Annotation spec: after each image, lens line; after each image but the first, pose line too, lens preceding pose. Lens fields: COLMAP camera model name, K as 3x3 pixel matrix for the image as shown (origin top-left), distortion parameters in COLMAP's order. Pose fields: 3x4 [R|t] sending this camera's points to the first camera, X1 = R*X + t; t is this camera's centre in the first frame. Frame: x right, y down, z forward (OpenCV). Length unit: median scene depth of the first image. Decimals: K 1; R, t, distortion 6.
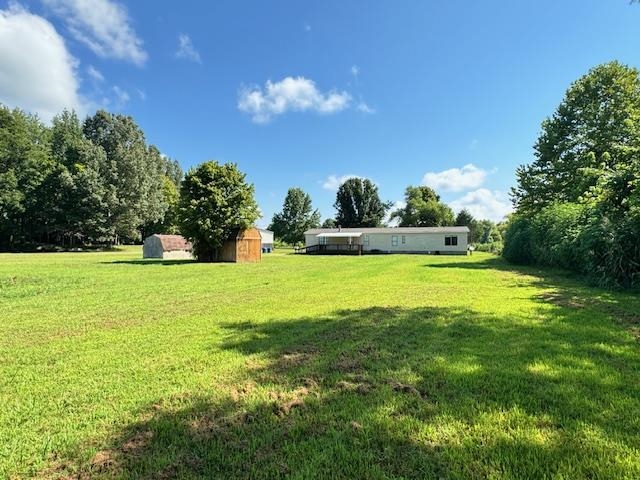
lens RADIAL K [[343.5, 0, 318.8], [0, 343.5, 241.4], [0, 0, 1]] dist [0.004630, -0.000535]
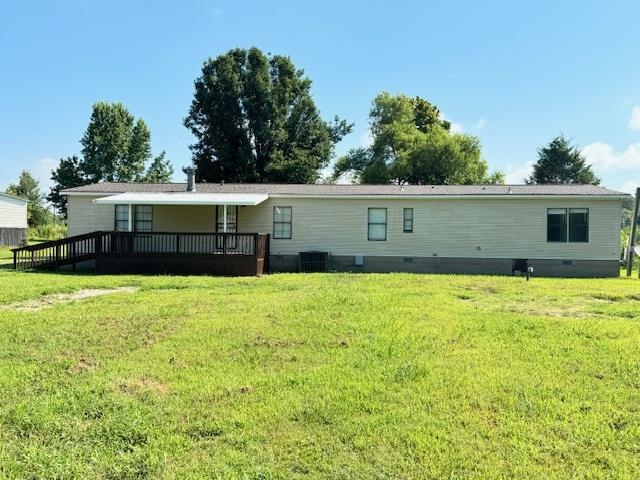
lens RADIAL K [[343.5, 0, 318.8], [0, 343.5, 241.4], [0, 0, 1]] dist [0.004630, -0.000535]
pose [[0.956664, 0.010334, 0.291009, 0.075134], [-0.017906, 0.999567, 0.023368, 0.006826], [-0.290642, -0.027566, 0.956435, 0.646234]]
